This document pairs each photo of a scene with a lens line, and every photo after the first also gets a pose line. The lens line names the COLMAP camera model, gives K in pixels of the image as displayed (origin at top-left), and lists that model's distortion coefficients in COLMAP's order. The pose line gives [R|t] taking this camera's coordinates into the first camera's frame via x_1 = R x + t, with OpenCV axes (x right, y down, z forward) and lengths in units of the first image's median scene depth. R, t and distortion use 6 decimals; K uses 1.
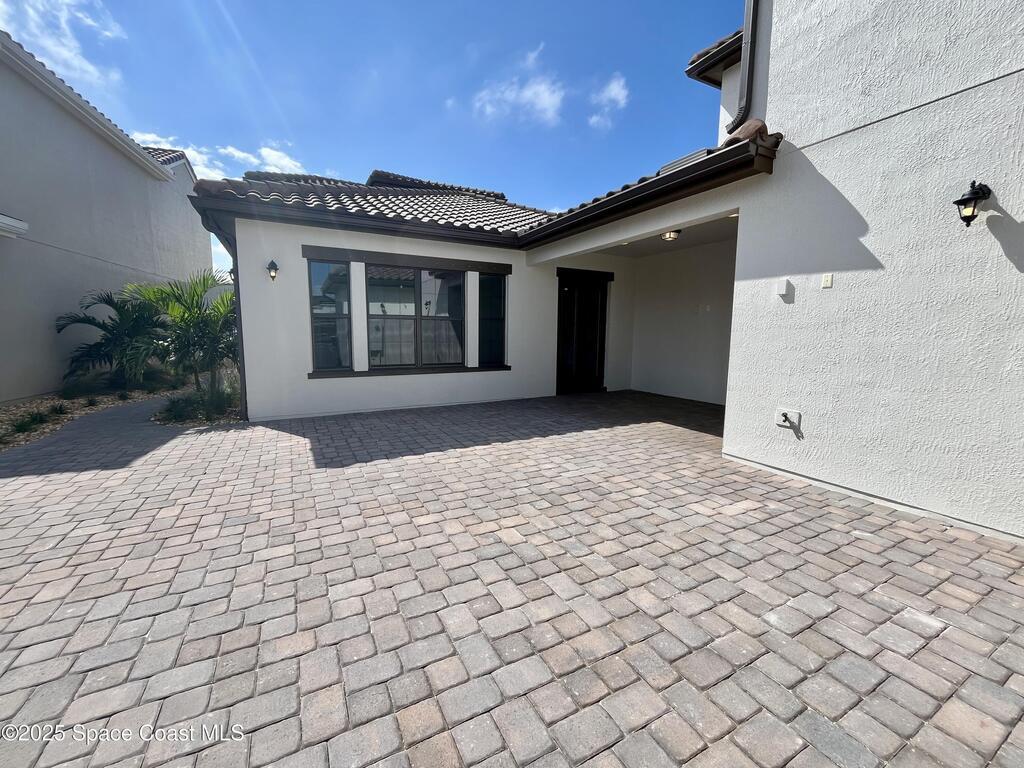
lens RADIAL K [[414.7, 0, 510.1], [0, 414.7, 381.7], [0, 0, 1]] dist [-0.004239, -0.000551]
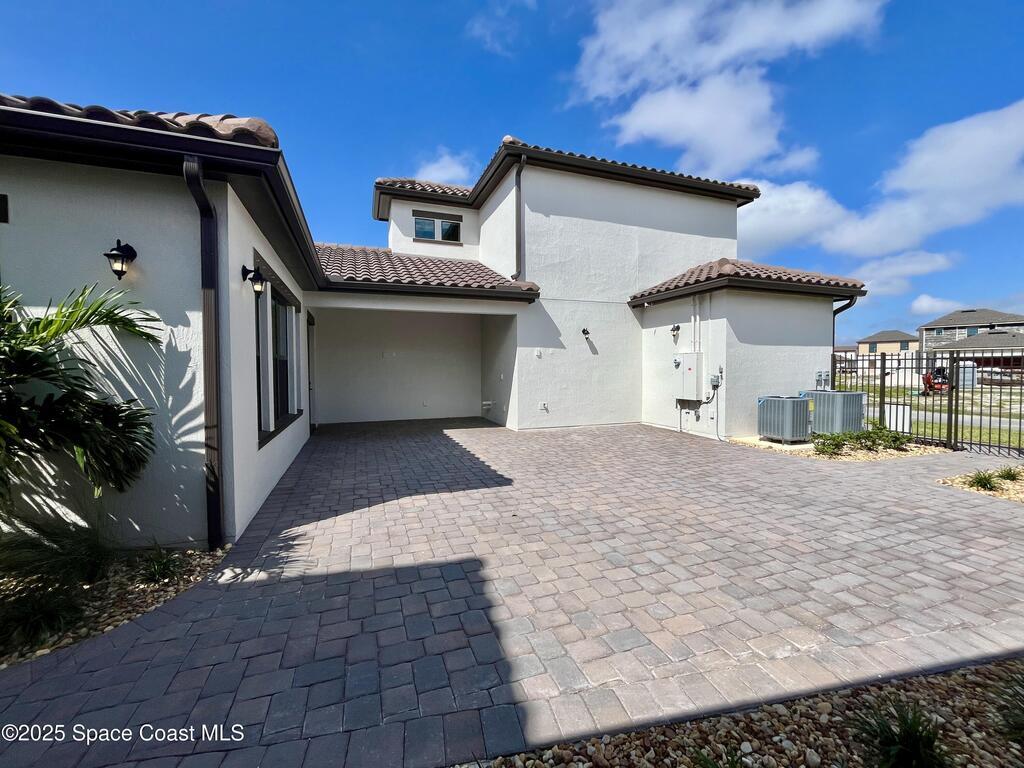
lens RADIAL K [[414.7, 0, 507.5], [0, 414.7, 383.5], [0, 0, 1]] dist [-0.004239, -0.000551]
pose [[0.145379, -0.042887, 0.988446, -1.548521], [0.123992, 0.991973, 0.024804, -0.114128], [-0.981576, 0.118953, 0.149529, 0.739133]]
